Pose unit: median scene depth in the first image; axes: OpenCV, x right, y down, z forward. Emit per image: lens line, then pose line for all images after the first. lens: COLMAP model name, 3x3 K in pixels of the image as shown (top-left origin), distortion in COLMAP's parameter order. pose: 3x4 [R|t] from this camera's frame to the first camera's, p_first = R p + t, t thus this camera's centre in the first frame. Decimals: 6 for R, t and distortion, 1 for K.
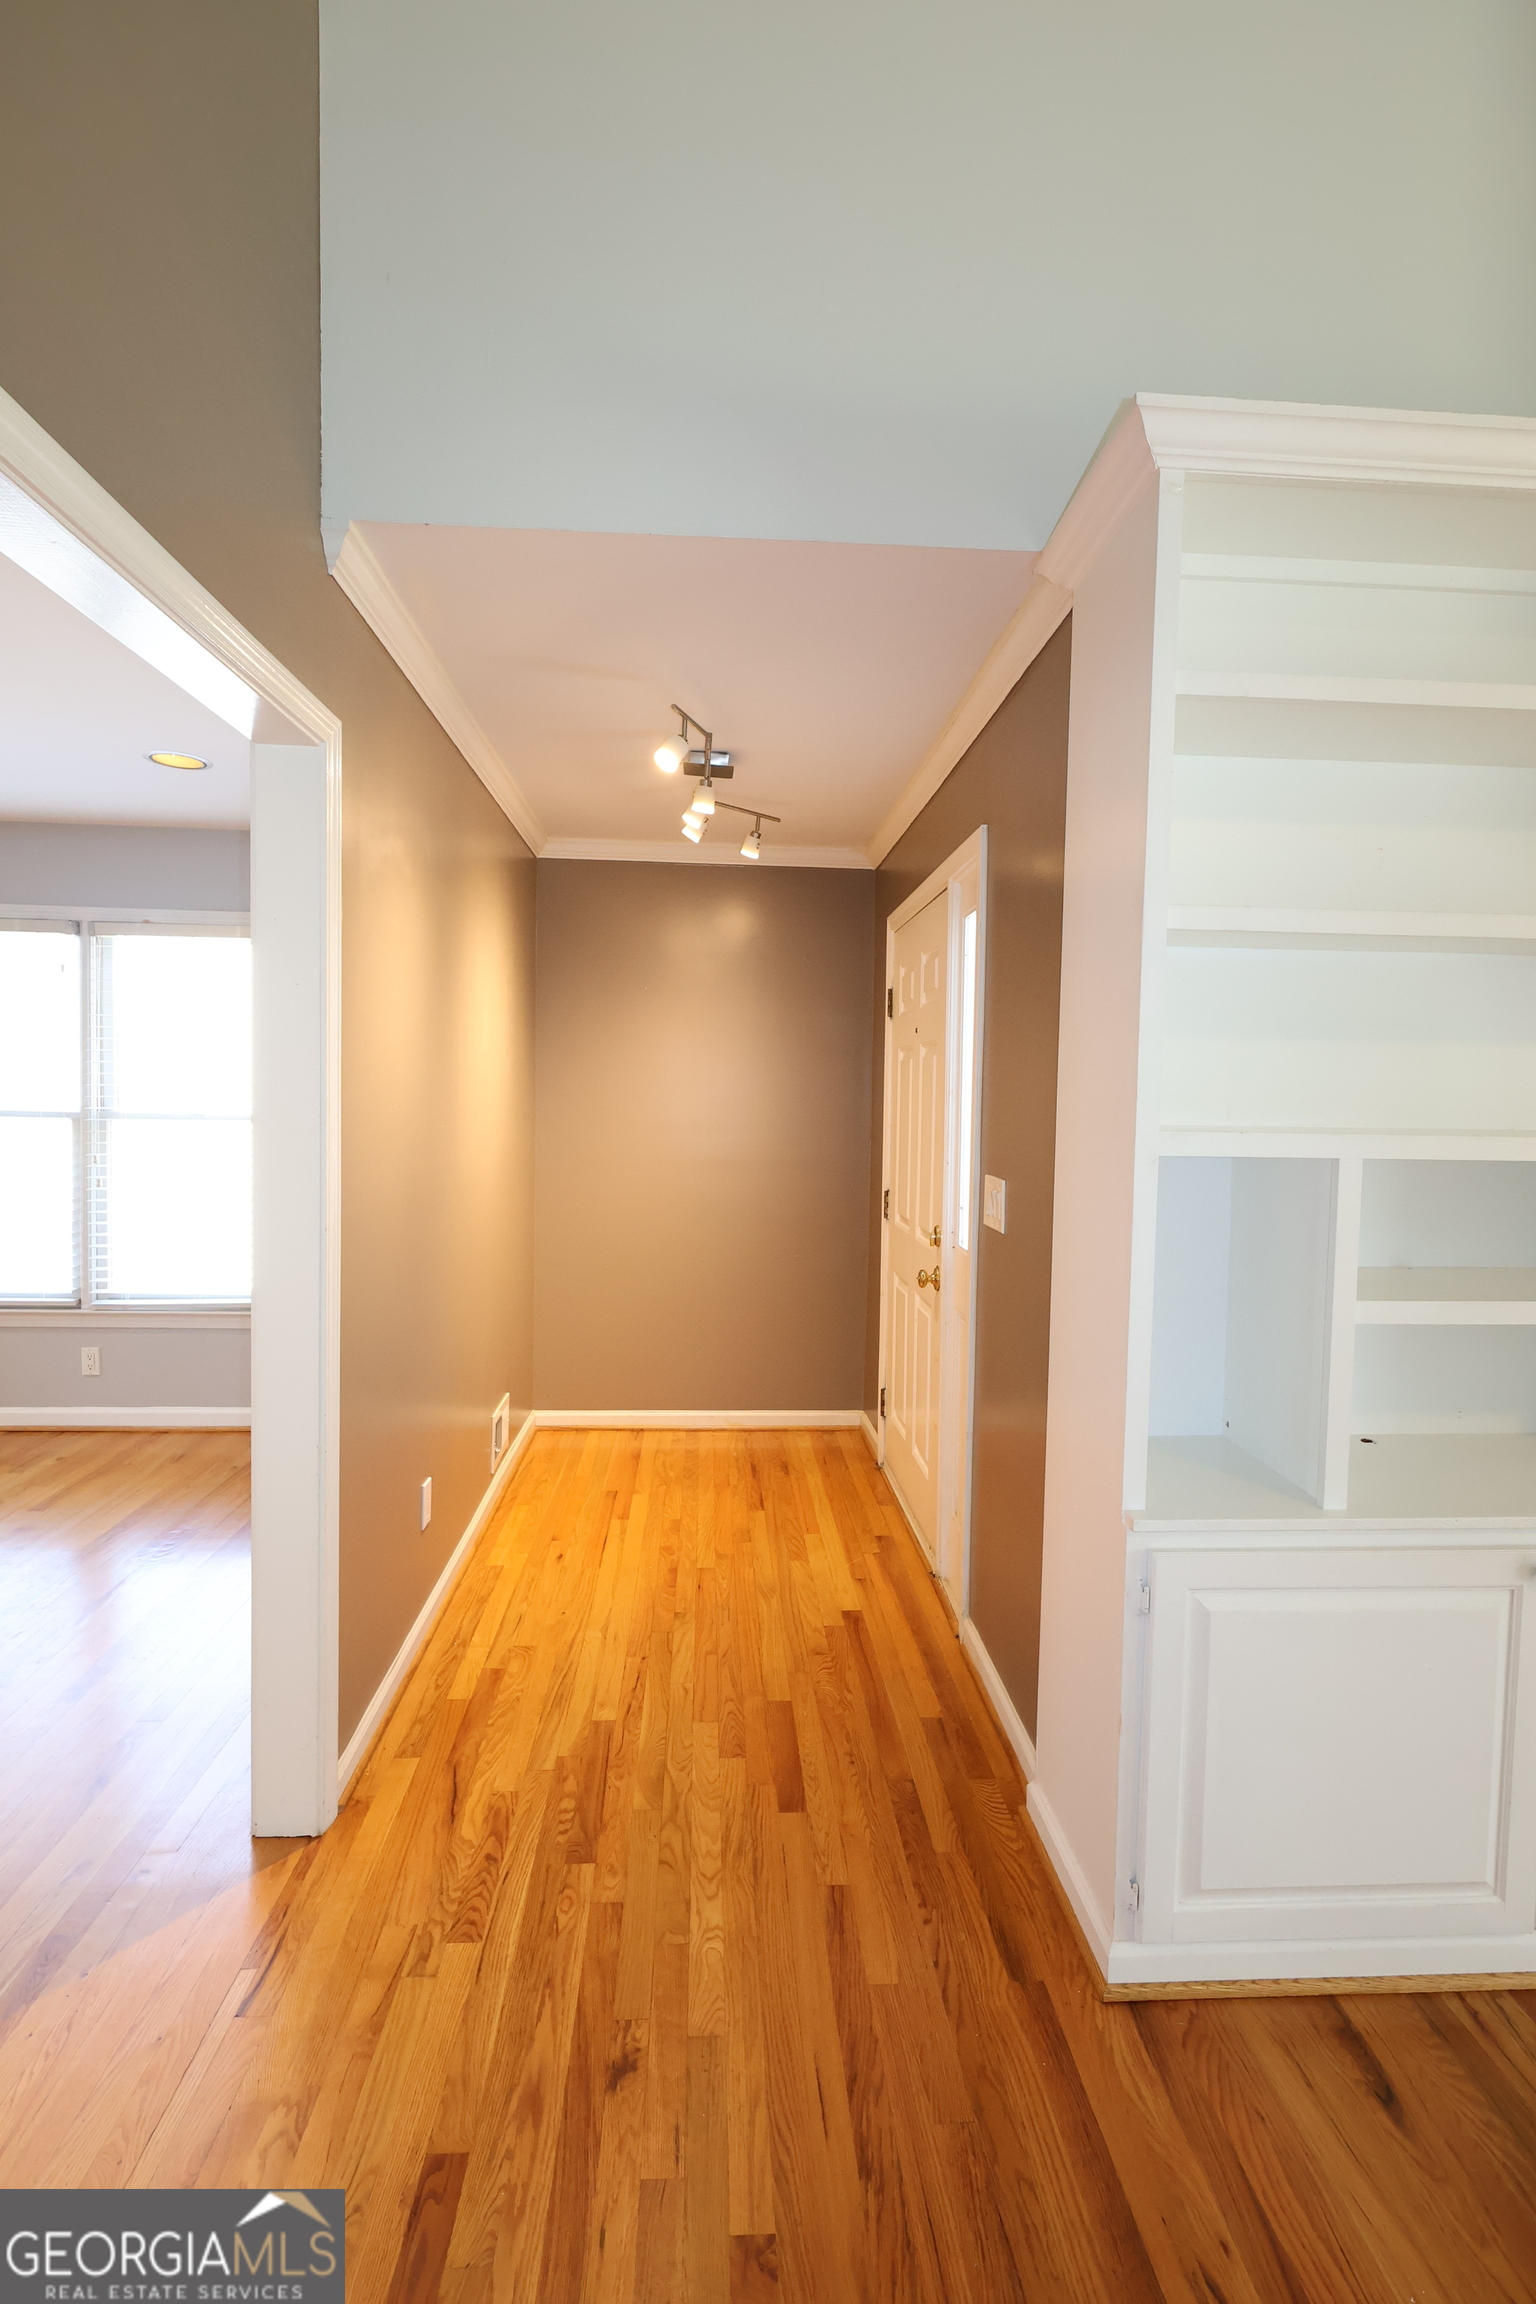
lens RADIAL K [[1066.7, 0, 760.9], [0, 1066.7, 1149.9], [0, 0, 1]] dist [-0.002505, 0.002546]
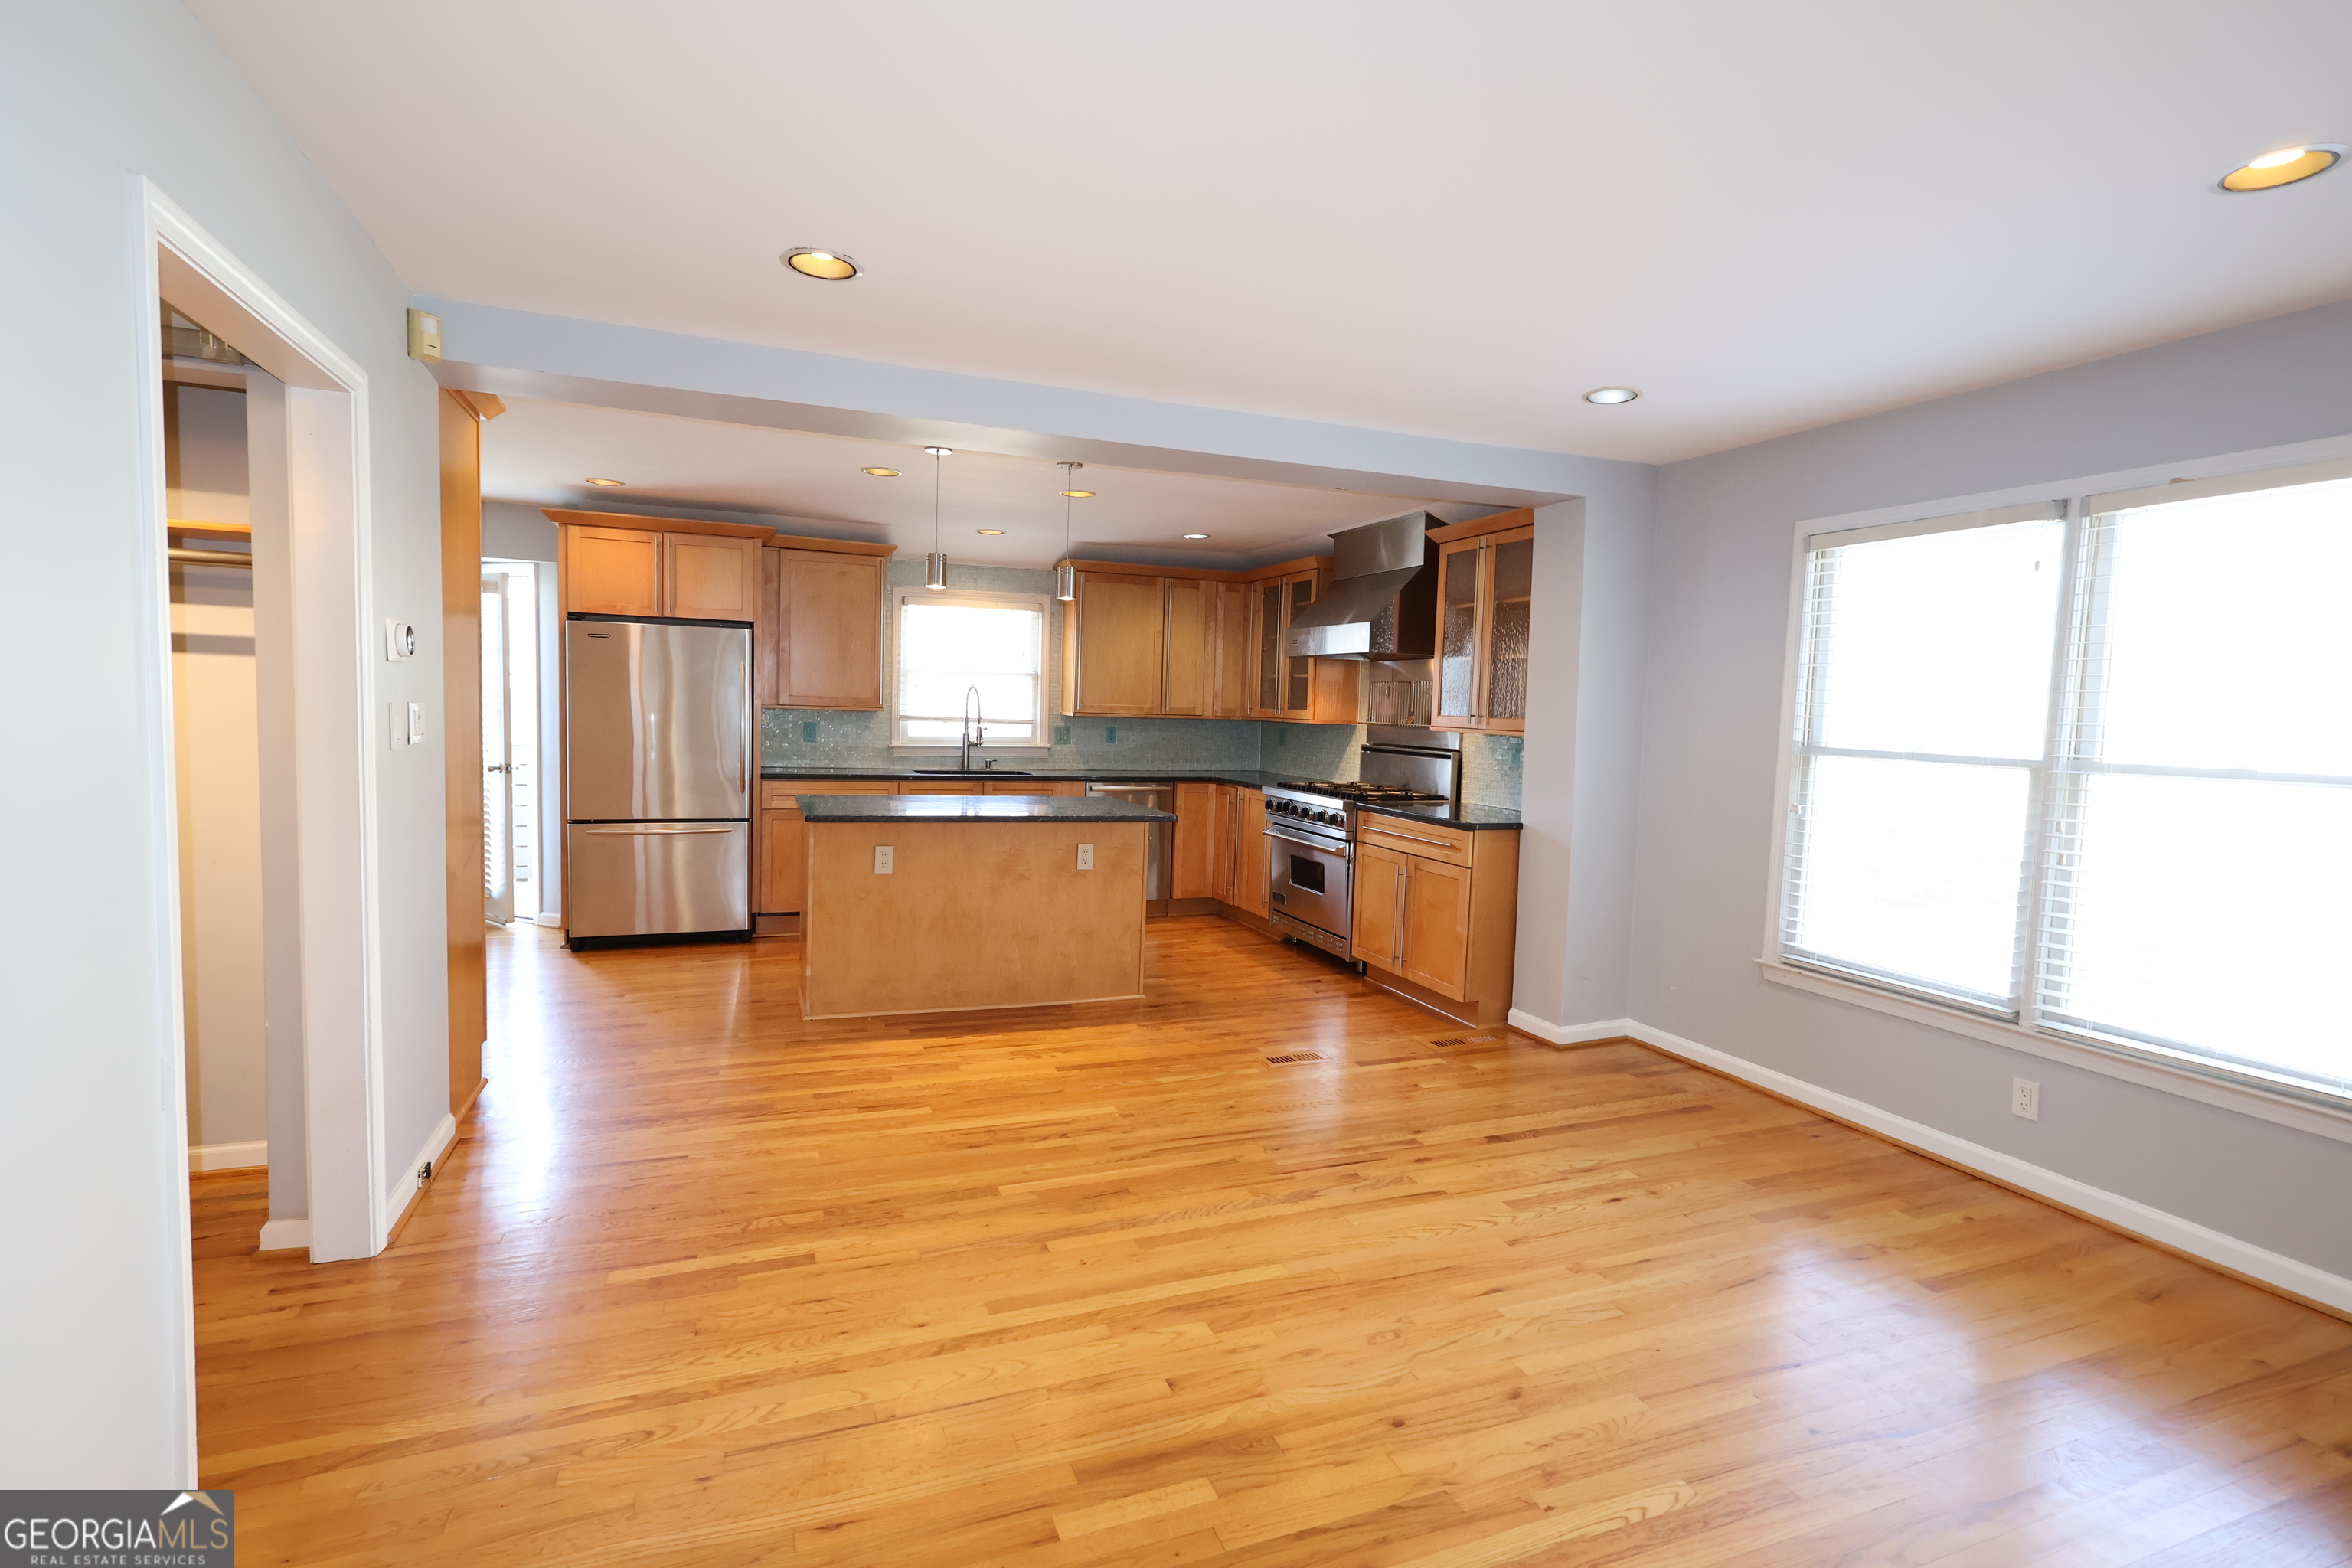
lens RADIAL K [[1089.0, 0, 1171.6], [0, 1089.0, 784.9], [0, 0, 1]] dist [-0.002505, 0.002546]
pose [[0.320782, 0.058780, -0.945327, -0.119858], [-0.065783, 0.997045, 0.039673, -0.009157], [0.944866, 0.049460, 0.323701, 0.188999]]
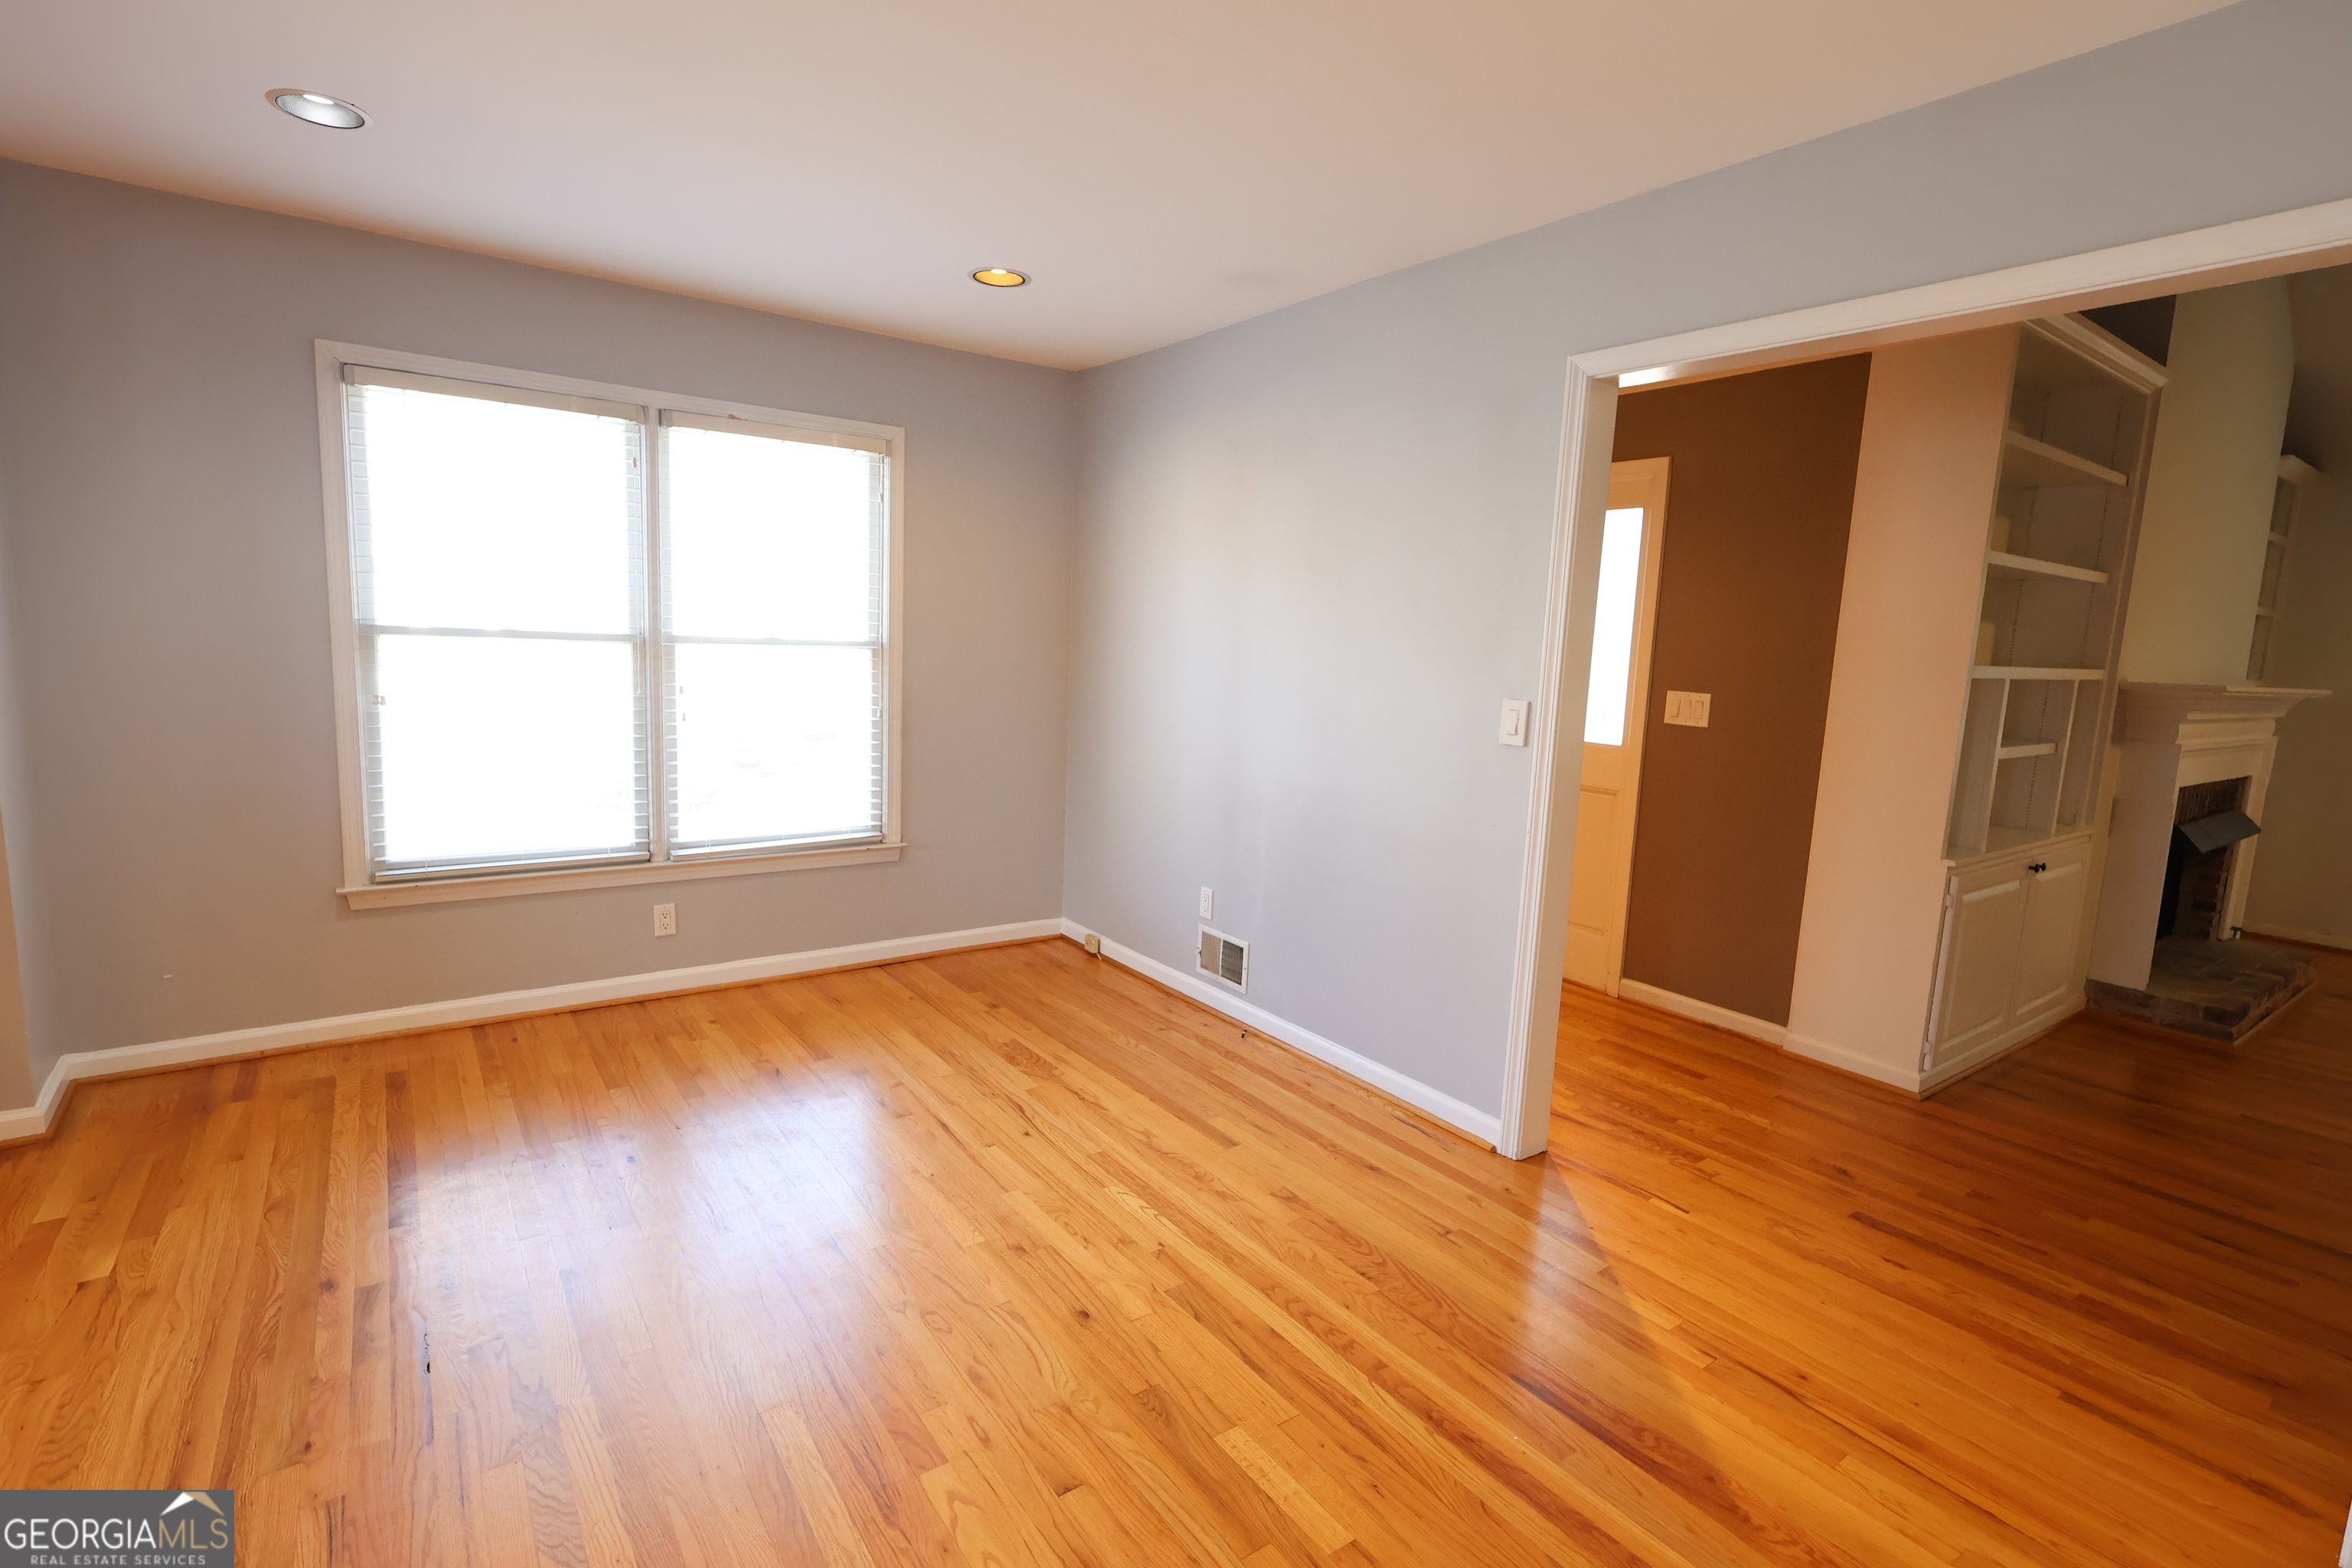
lens RADIAL K [[1089.0, 0, 1168.9], [0, 1089.0, 781.6], [0, 0, 1]] dist [-0.002505, 0.002546]
pose [[0.842490, -0.058771, 0.535497, -0.763082], [-0.000688, 0.993913, 0.110164, -0.015269], [-0.538712, -0.093180, 0.837321, 0.030818]]
